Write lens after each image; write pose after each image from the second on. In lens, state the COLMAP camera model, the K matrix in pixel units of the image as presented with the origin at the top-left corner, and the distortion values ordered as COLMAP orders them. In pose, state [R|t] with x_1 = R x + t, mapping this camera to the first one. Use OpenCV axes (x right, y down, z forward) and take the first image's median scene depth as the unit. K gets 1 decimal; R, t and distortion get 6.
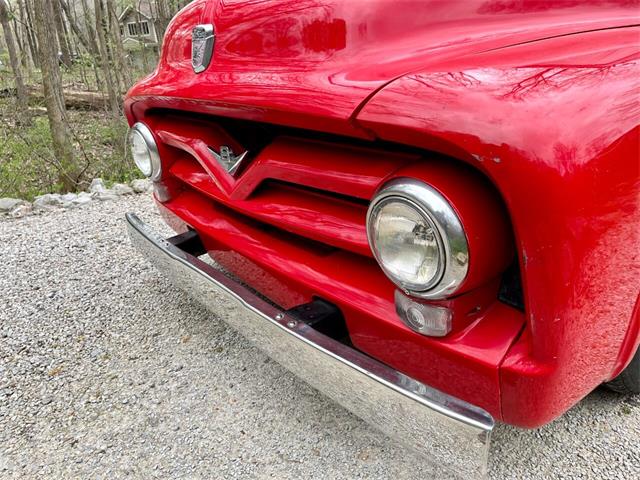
lens RADIAL K [[484.4, 0, 322.2], [0, 484.4, 238.2], [0, 0, 1]] dist [0.061654, -0.088404]
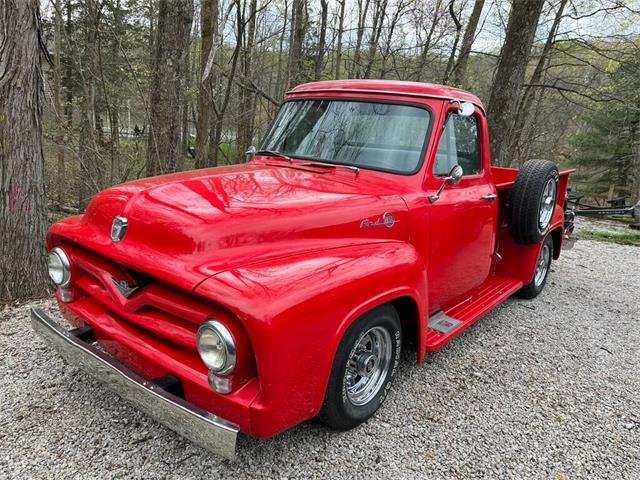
lens RADIAL K [[484.4, 0, 317.2], [0, 484.4, 238.3], [0, 0, 1]] dist [0.061654, -0.088404]
pose [[0.967180, 0.097642, 0.234581, 0.061123], [-0.059037, 0.984306, -0.166301, -0.128926], [-0.247137, 0.146994, 0.957766, -1.194224]]
